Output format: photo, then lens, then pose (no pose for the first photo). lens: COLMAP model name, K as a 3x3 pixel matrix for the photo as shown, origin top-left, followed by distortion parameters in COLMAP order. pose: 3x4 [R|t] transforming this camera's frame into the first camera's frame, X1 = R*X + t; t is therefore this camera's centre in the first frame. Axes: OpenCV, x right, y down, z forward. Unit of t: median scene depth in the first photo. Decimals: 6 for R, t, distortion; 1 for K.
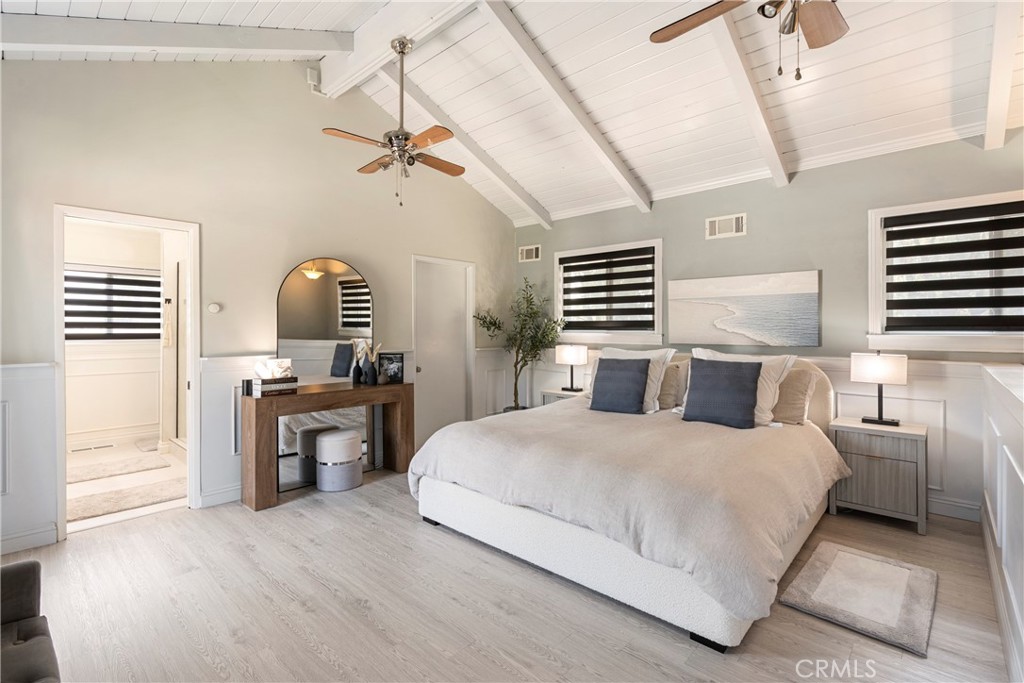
lens RADIAL K [[472.2, 0, 537.1], [0, 472.2, 335.5], [0, 0, 1]] dist [-0.004933, 0.000472]
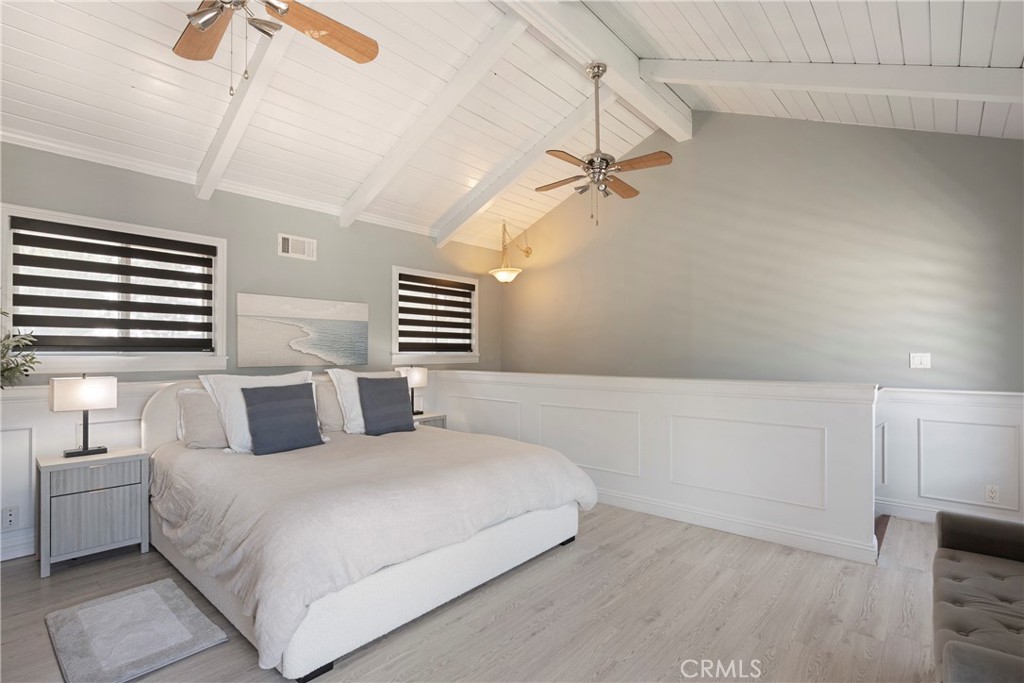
lens RADIAL K [[494.9, 0, 493.2], [0, 494.9, 347.5], [0, 0, 1]] dist [0.026762, 0.000099]
pose [[0.015742, 0.004837, 0.999864, -0.607082], [0.011938, 0.999916, -0.005025, -0.008697], [-0.999805, 0.012015, 0.015683, 0.539505]]
